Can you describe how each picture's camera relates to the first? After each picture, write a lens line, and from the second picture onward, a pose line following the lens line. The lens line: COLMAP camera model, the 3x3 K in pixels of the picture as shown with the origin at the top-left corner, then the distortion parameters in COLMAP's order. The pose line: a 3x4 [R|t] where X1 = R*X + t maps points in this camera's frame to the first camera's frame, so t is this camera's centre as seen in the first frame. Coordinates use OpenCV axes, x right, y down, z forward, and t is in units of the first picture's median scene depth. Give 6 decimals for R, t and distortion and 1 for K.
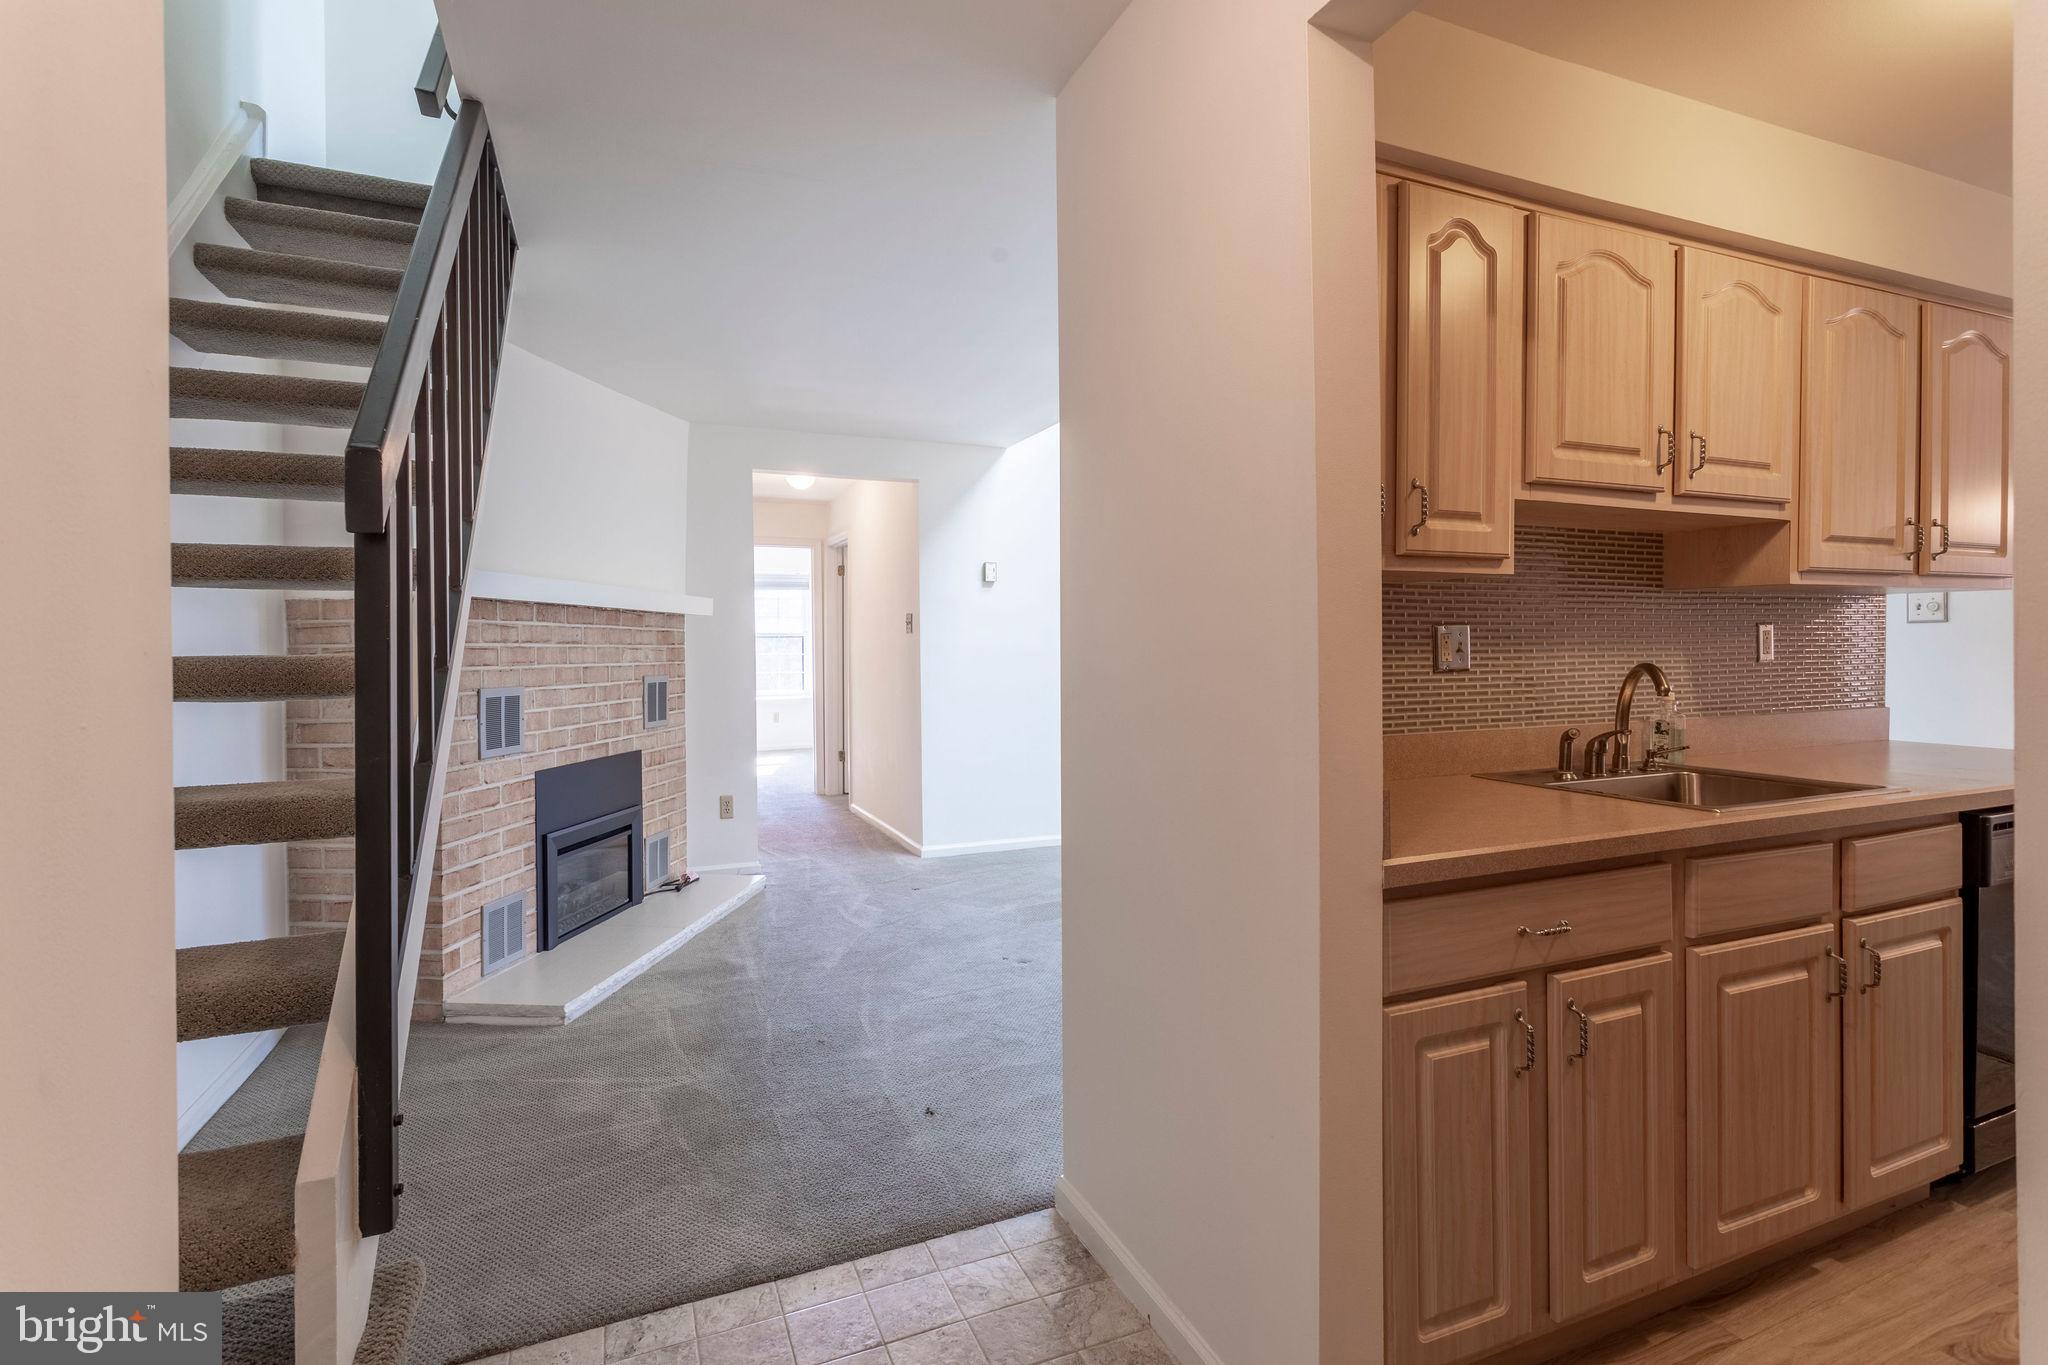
lens RADIAL K [[967.5, 0, 1006.9], [0, 967.5, 653.1], [0, 0, 1]] dist [0.005972, -0.000005]
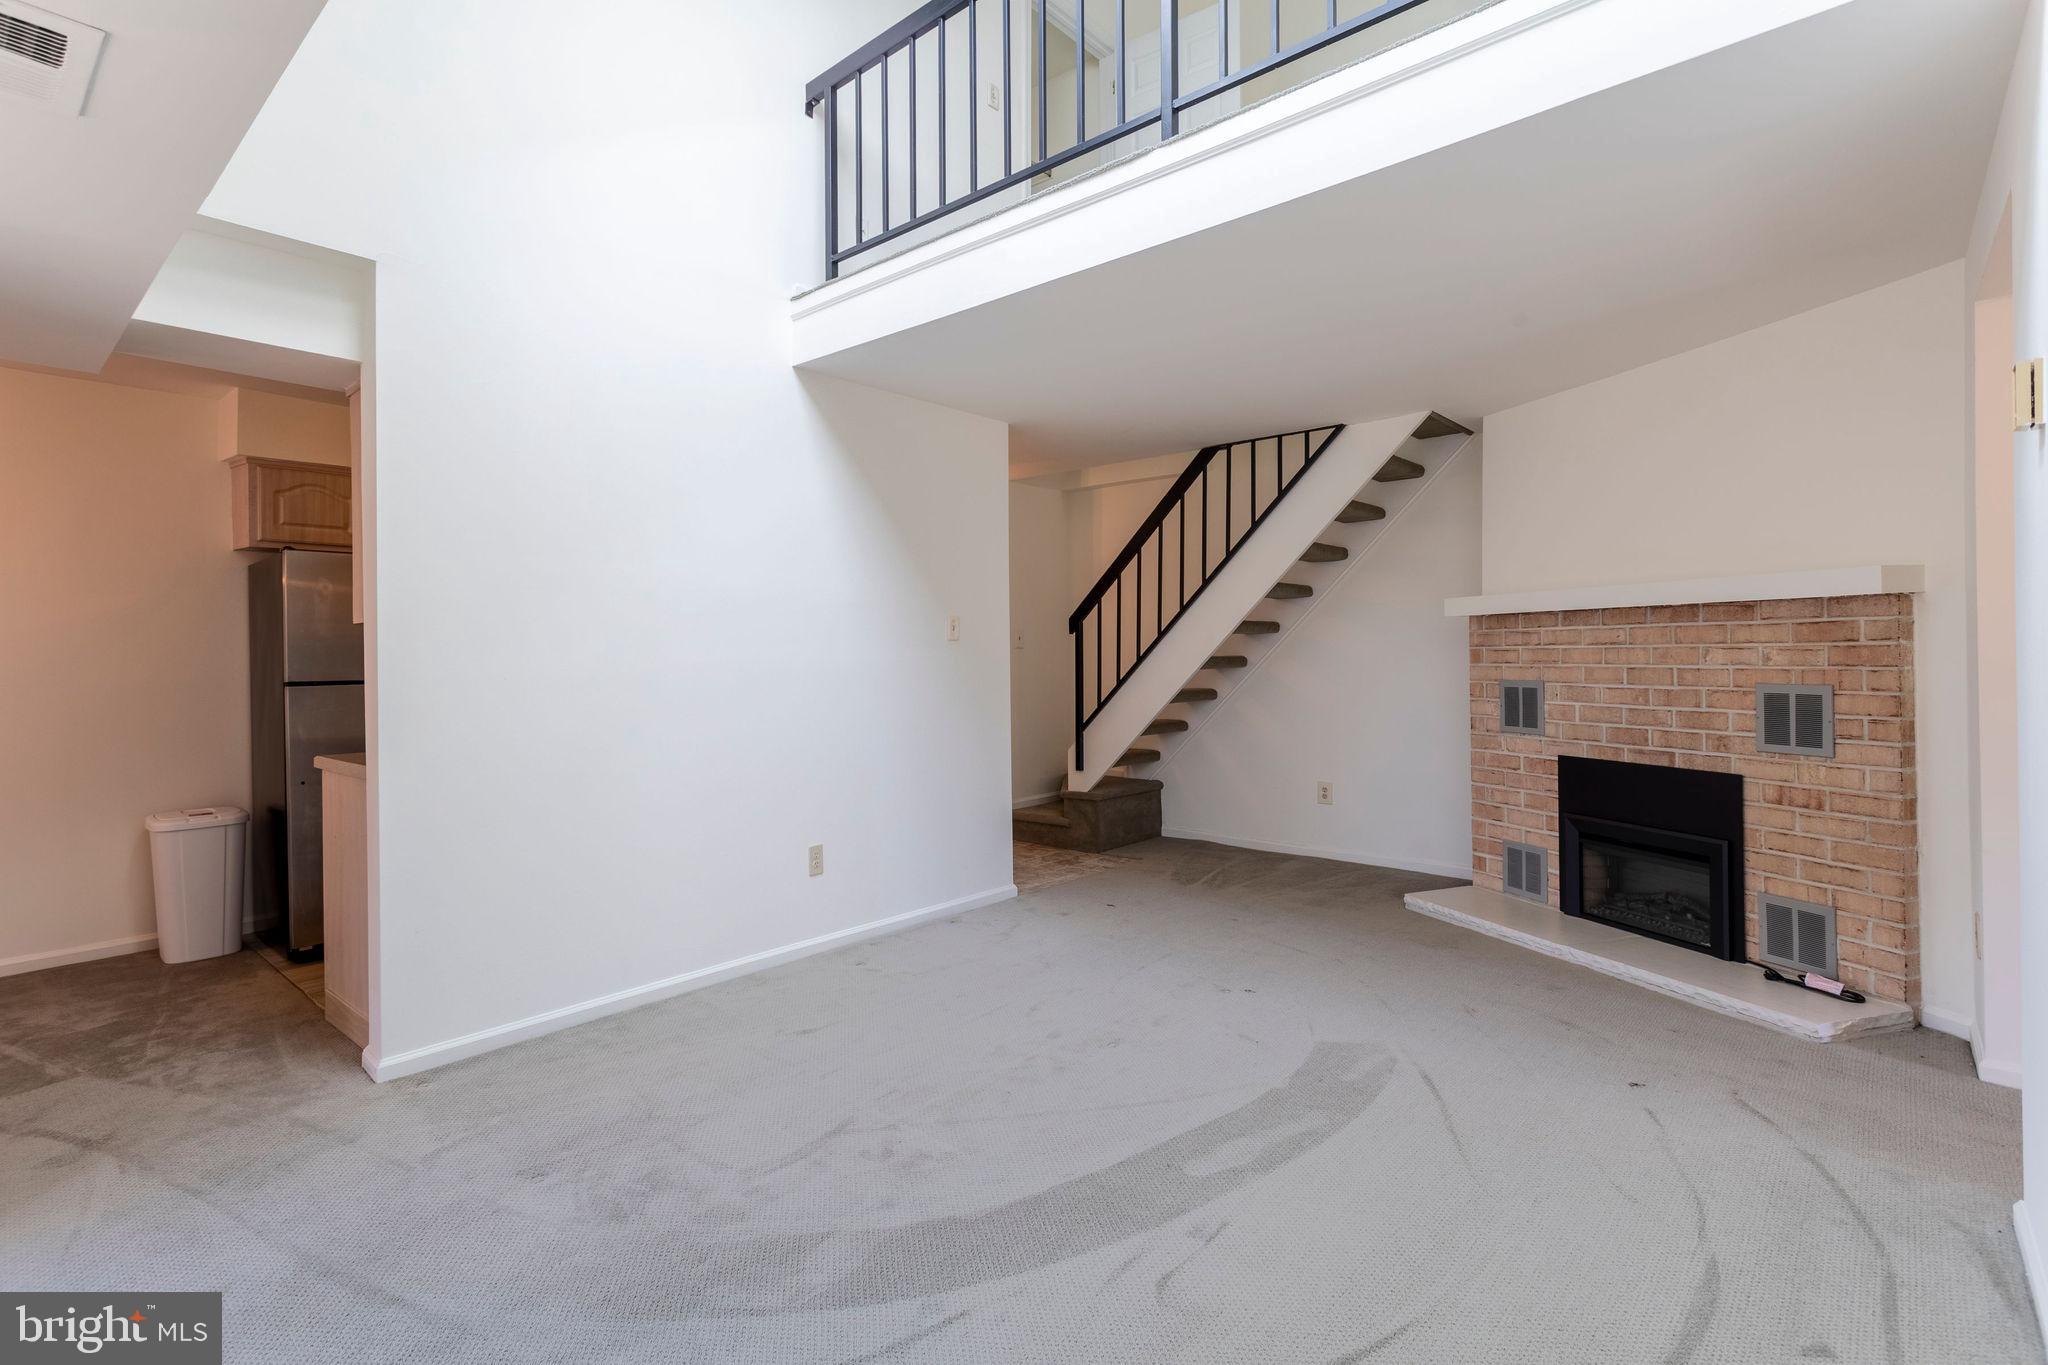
lens RADIAL K [[967.5, 0, 1010.2], [0, 967.5, 664.5], [0, 0, 1]] dist [0.005972, -0.000005]
pose [[-0.897788, 0.019463, -0.439998, 0.625133], [0.013890, 0.999777, 0.015881, -0.014902], [0.440209, 0.008146, -0.897858, 1.770661]]
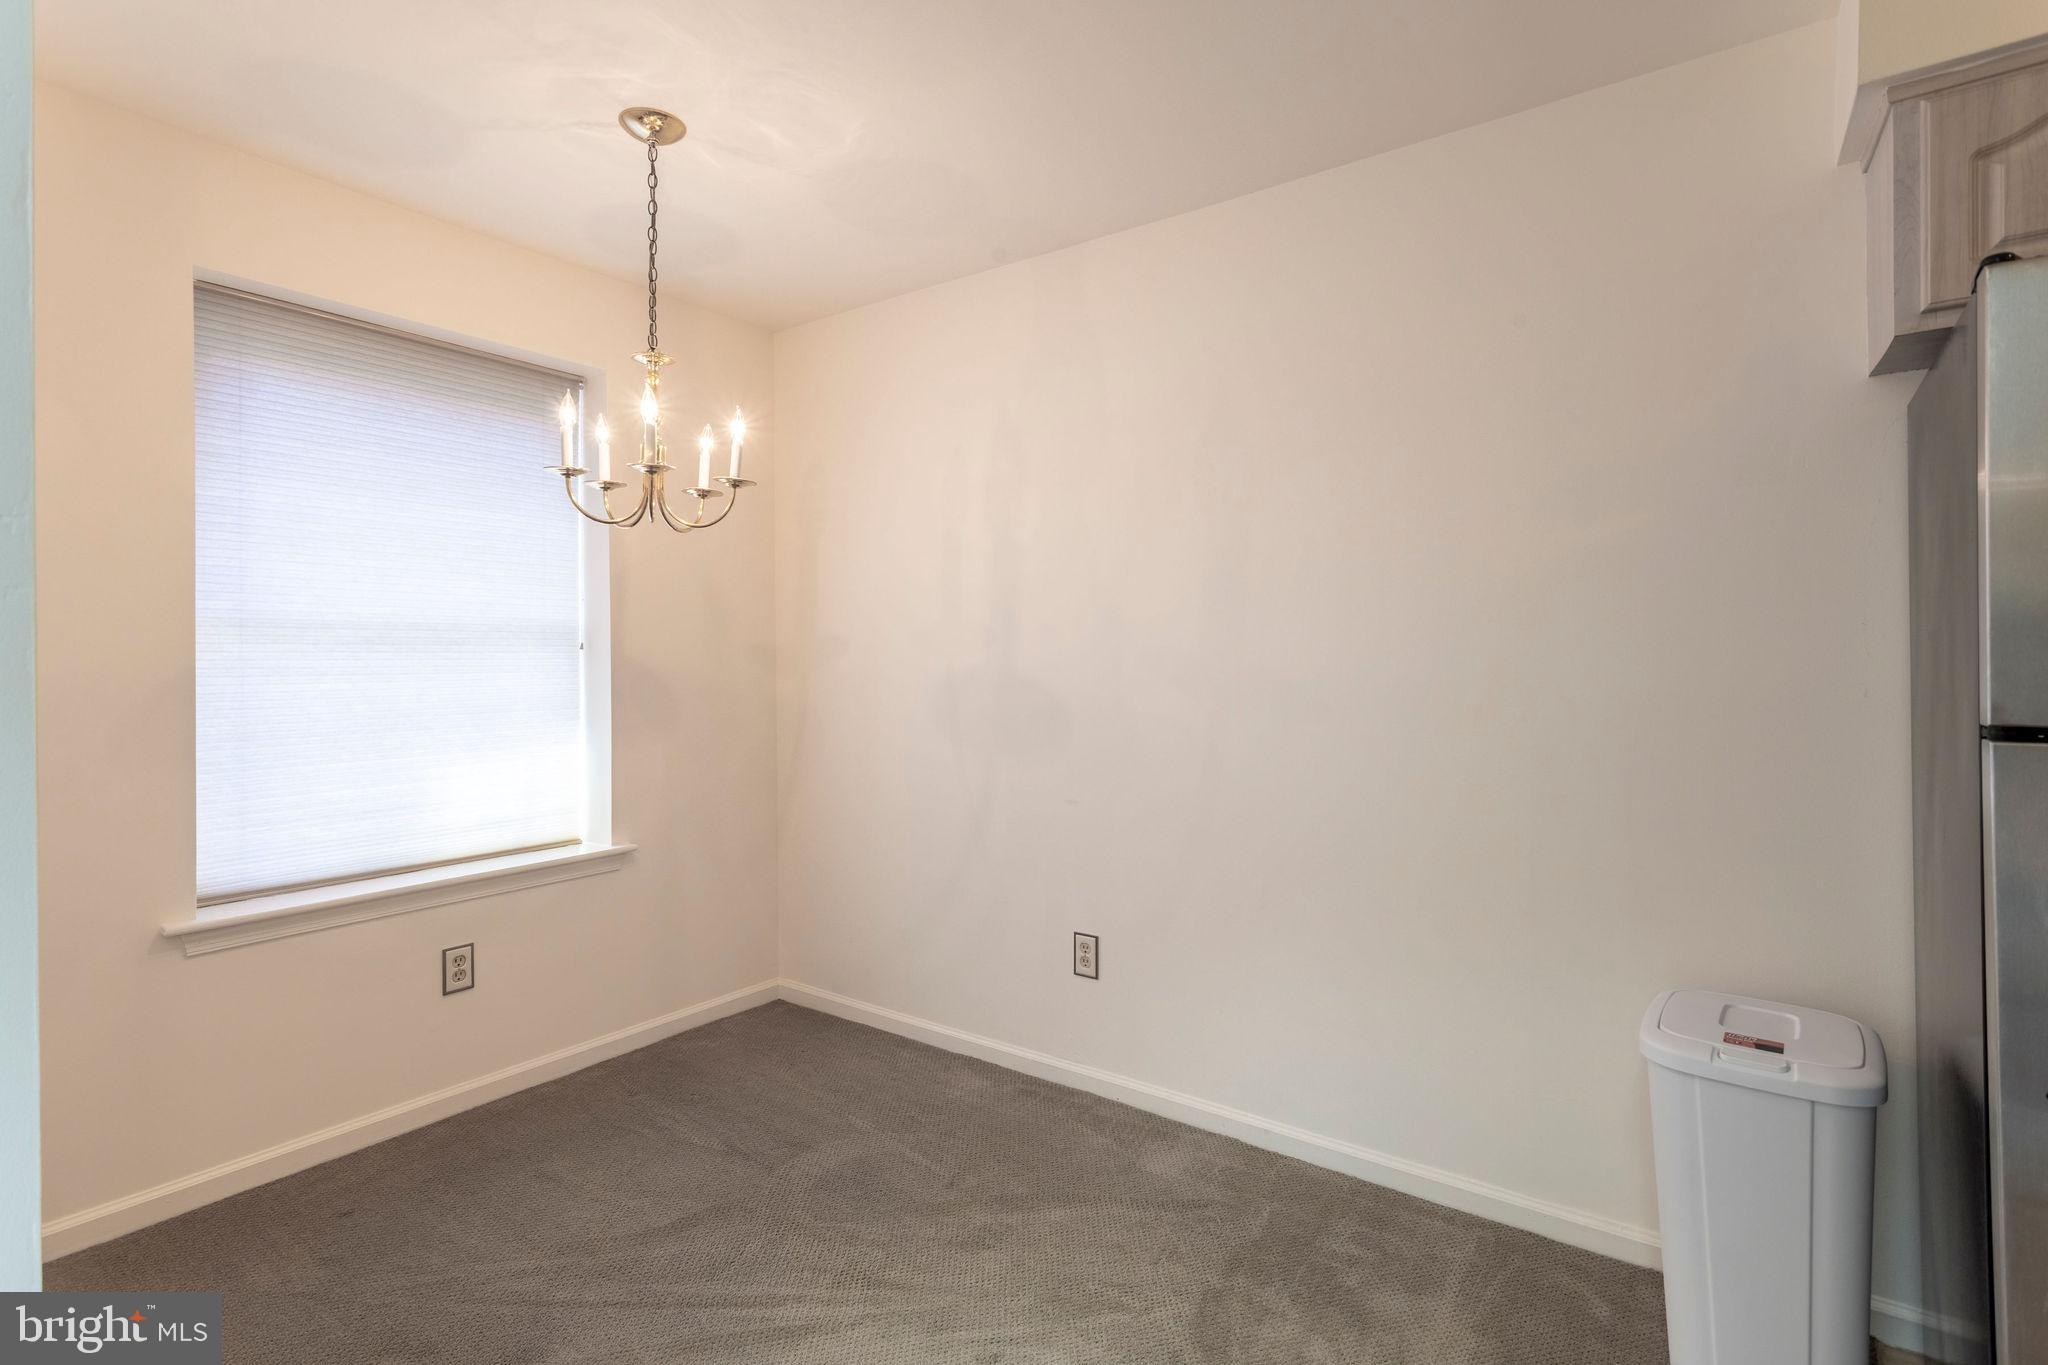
lens RADIAL K [[967.5, 0, 1025.4], [0, 967.5, 650.7], [0, 0, 1]] dist [0.005972, -0.000005]
pose [[-0.521198, 0.015705, 0.853292, 0.765251], [0.006917, 0.999876, -0.014178, -0.010922], [-0.853408, -0.001487, -0.521241, 0.882164]]
